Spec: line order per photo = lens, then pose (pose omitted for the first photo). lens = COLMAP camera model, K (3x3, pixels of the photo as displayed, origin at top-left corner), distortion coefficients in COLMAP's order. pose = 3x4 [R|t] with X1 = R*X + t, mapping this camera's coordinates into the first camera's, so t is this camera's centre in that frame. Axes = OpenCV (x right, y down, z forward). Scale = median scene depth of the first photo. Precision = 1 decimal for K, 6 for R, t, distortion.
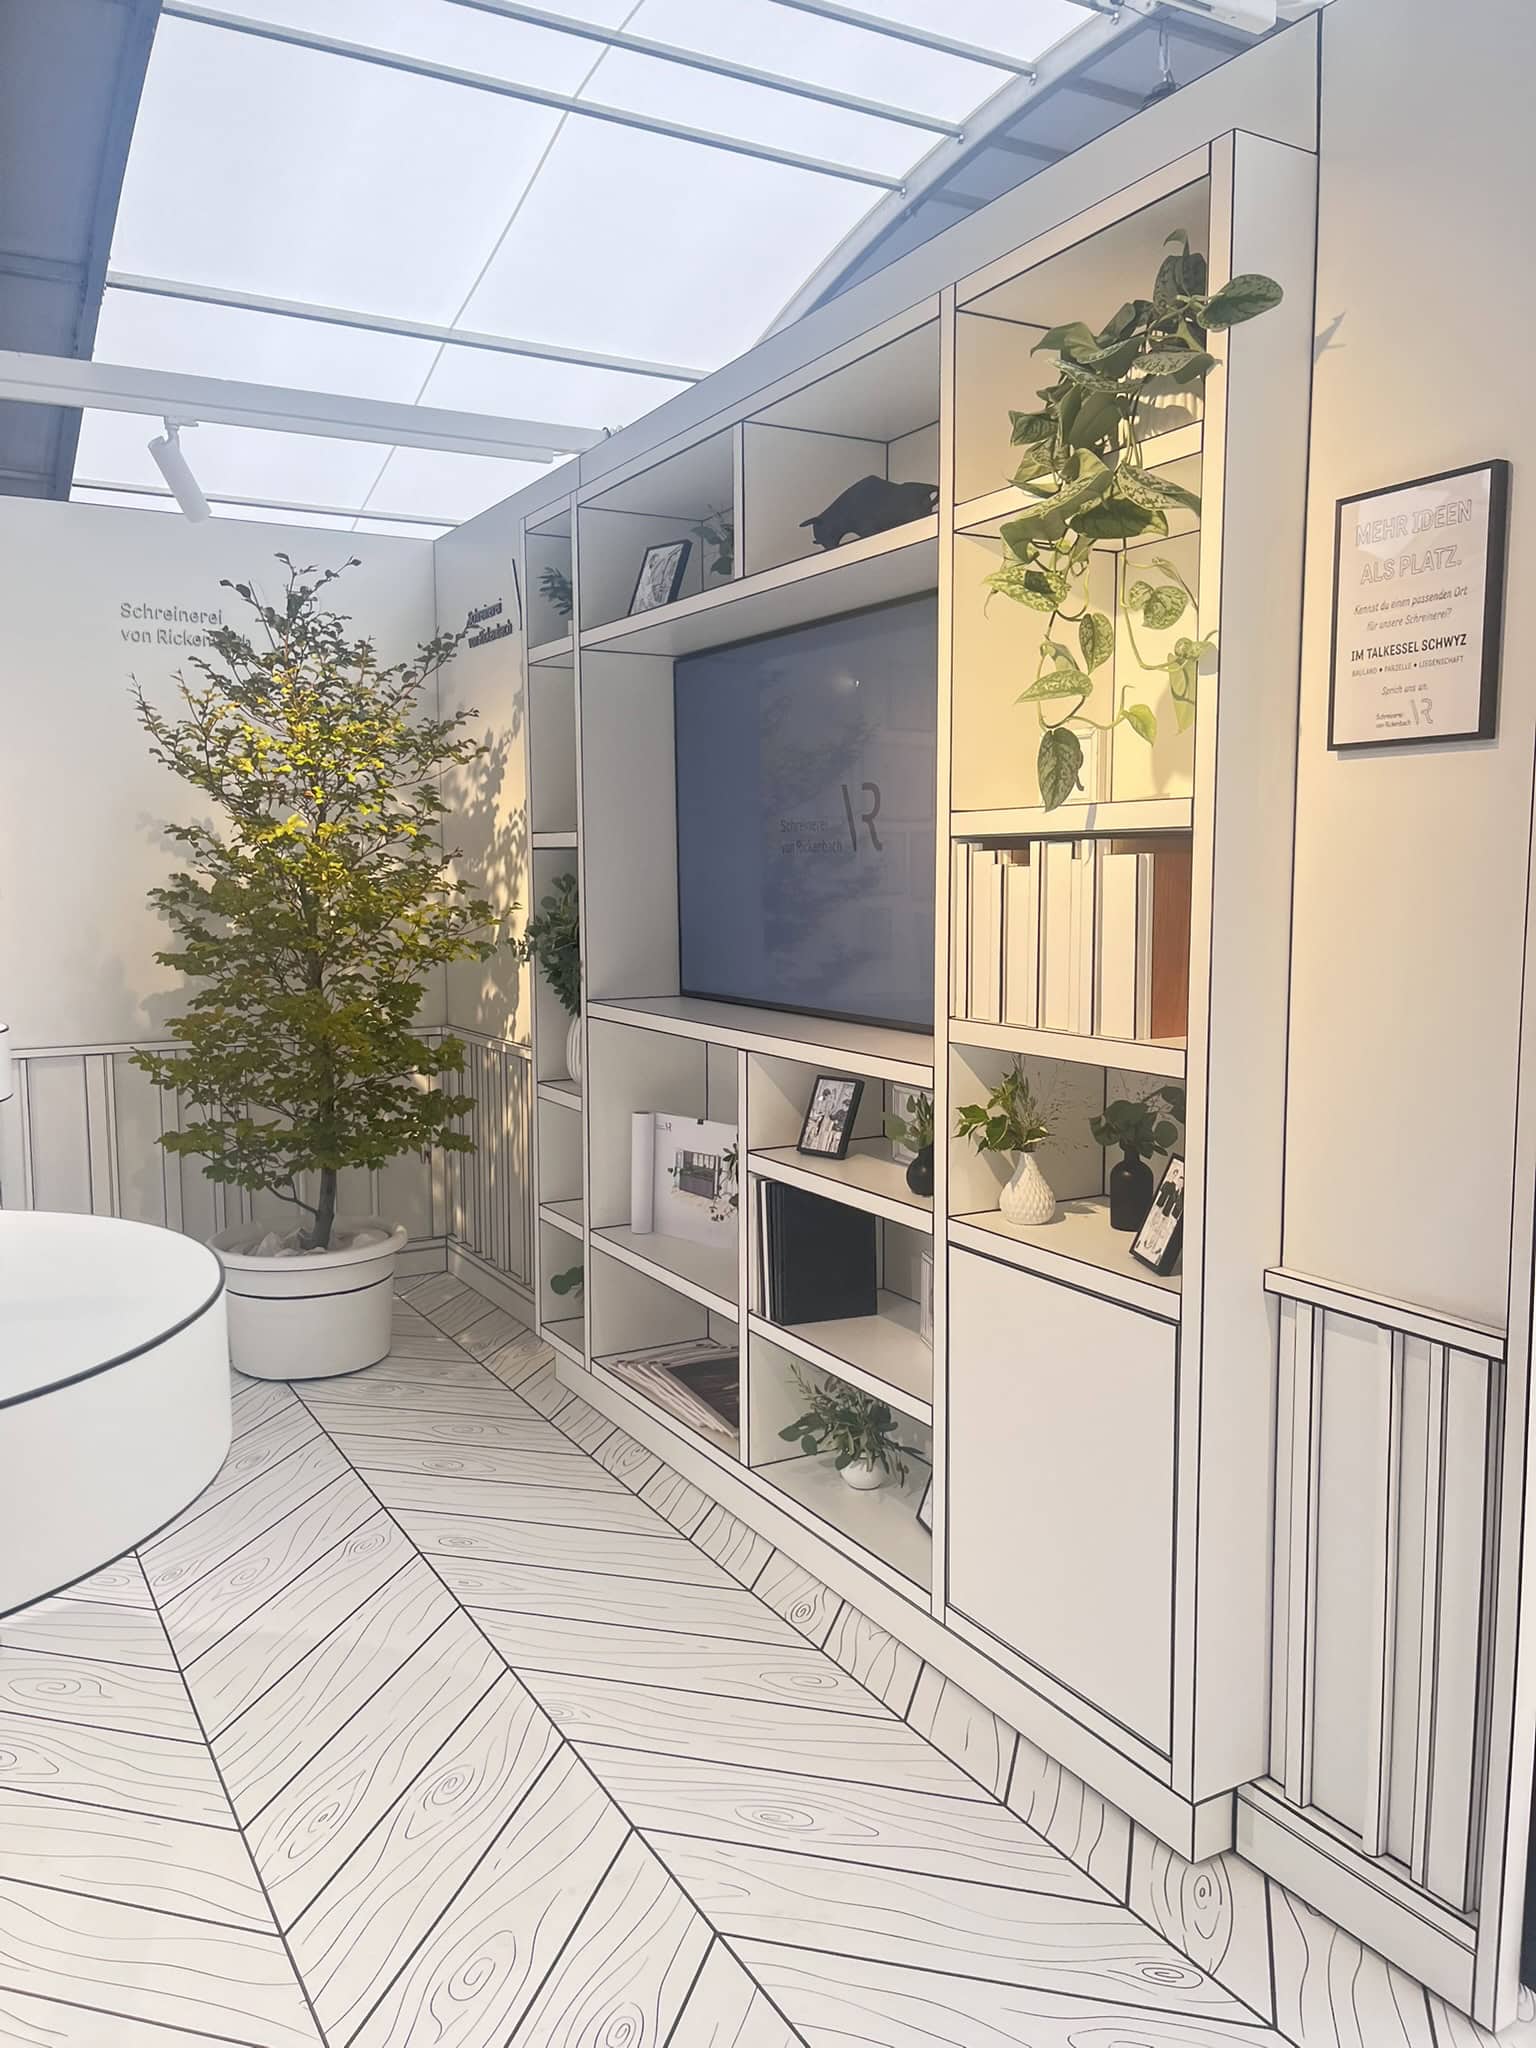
lens RADIAL K [[1564.4, 0, 764.7], [0, 1564.4, 1036.6], [0, 0, 1]] dist [0.037972, -0.039762]
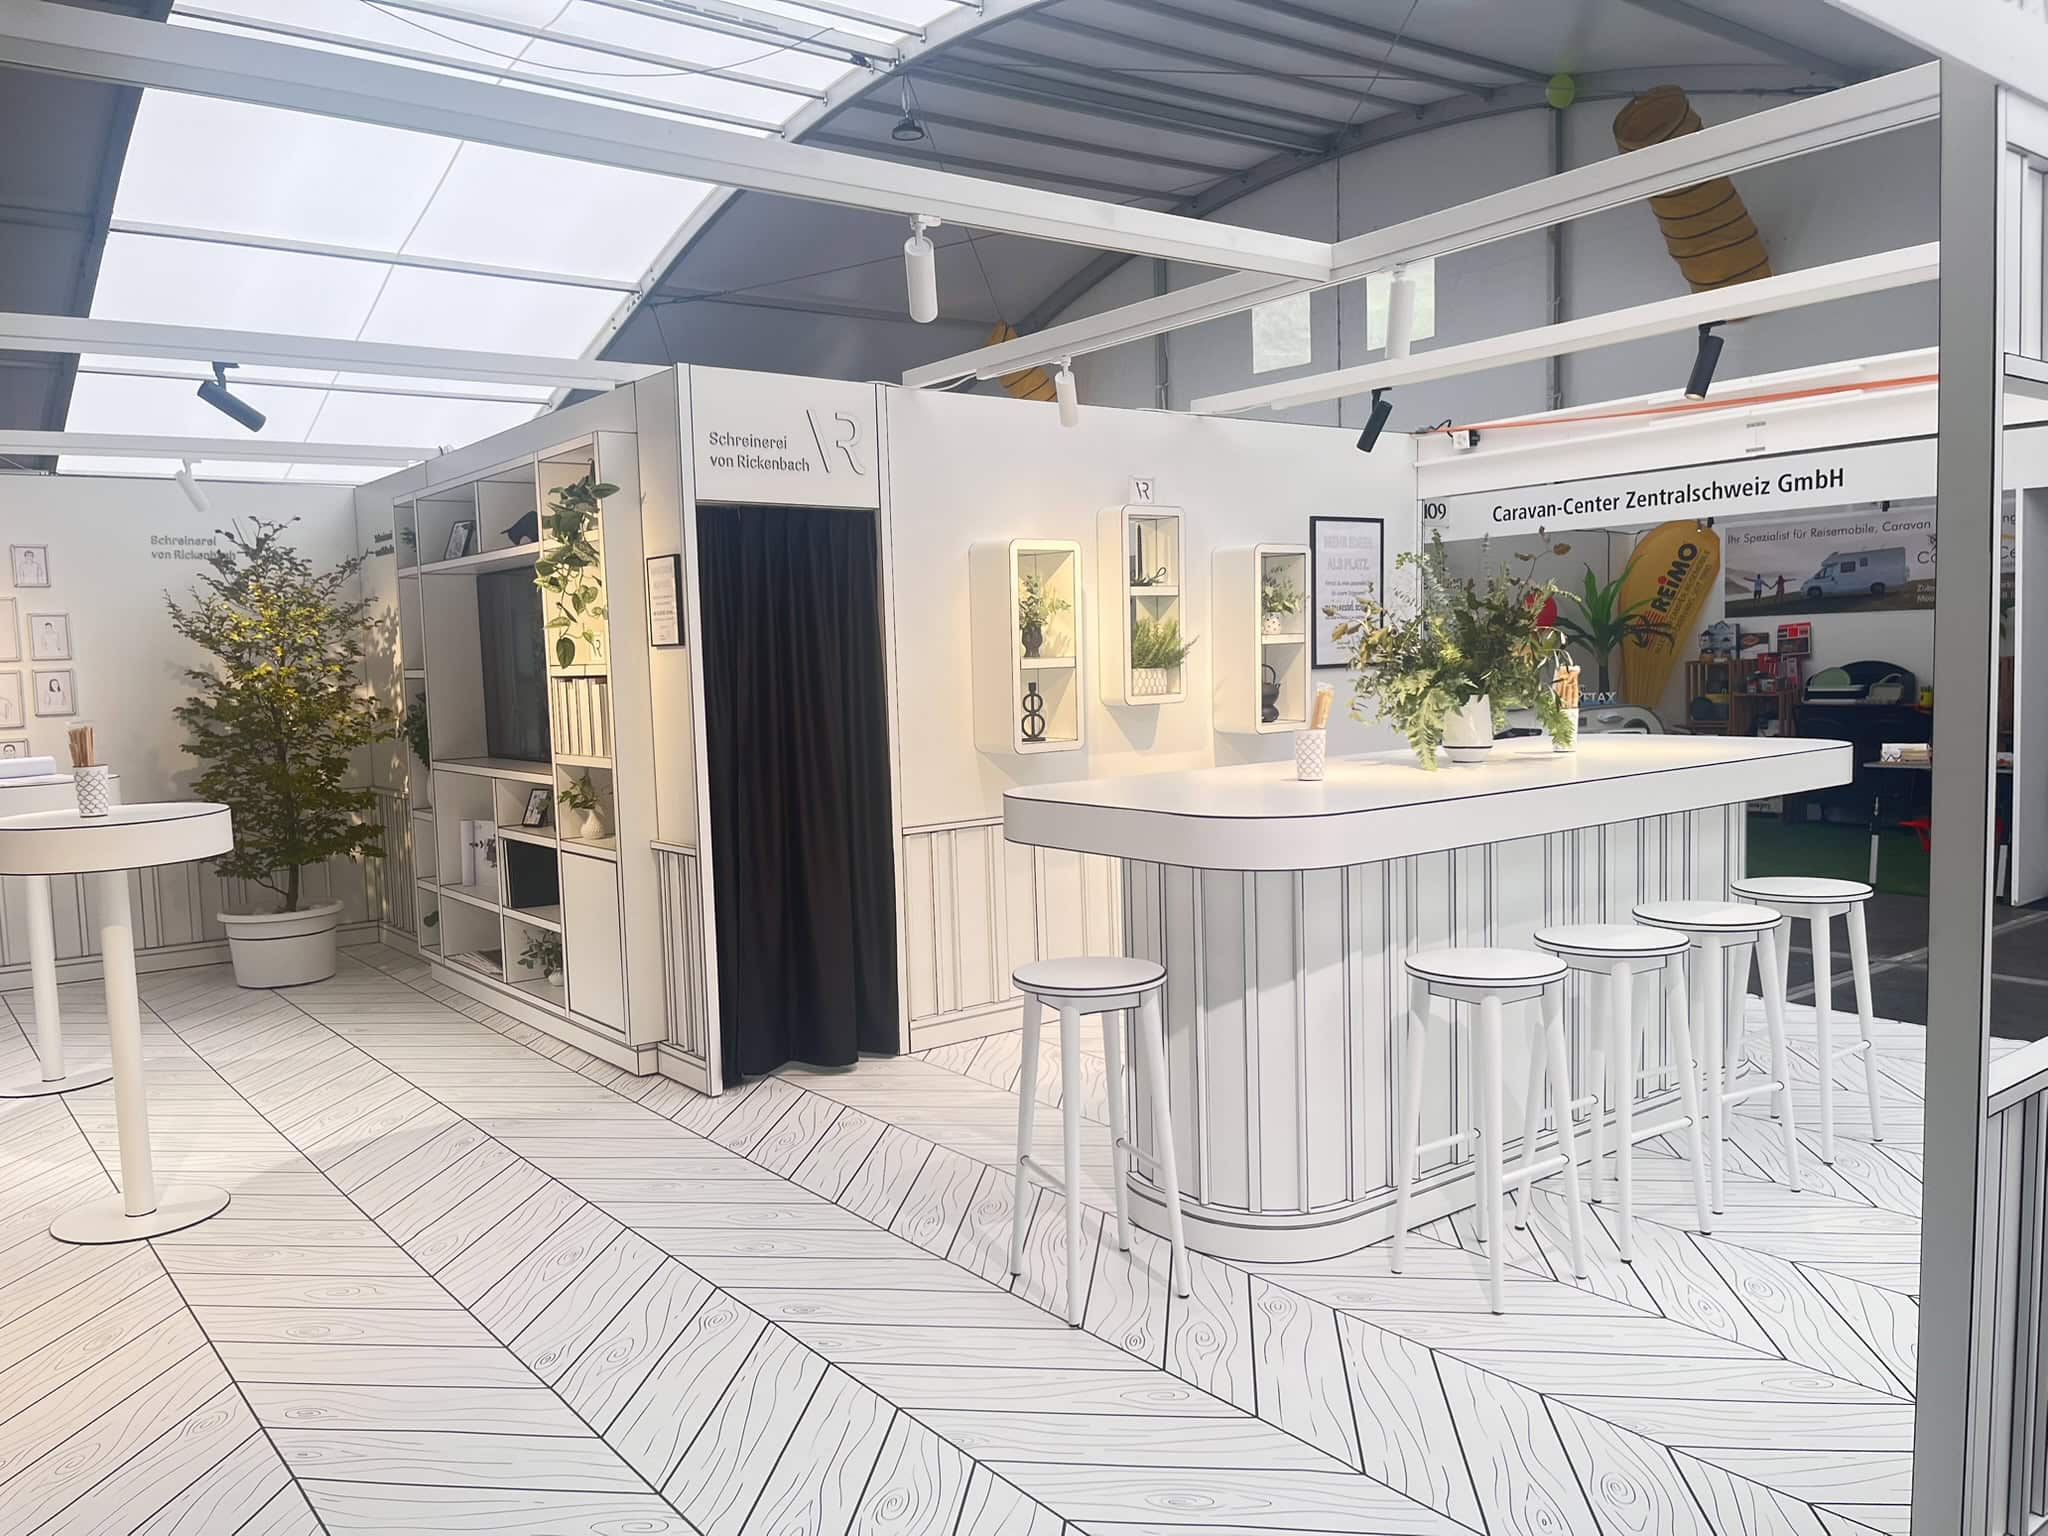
lens RADIAL K [[1569.4, 0, 1020.1], [0, 1569.4, 786.0], [0, 0, 1]] dist [0.041340, -0.051011]
pose [[0.989862, -0.038749, 0.136647, 0.344757], [0.042315, 0.998833, -0.023292, 0.086429], [-0.135585, 0.028838, 0.990346, -1.021283]]
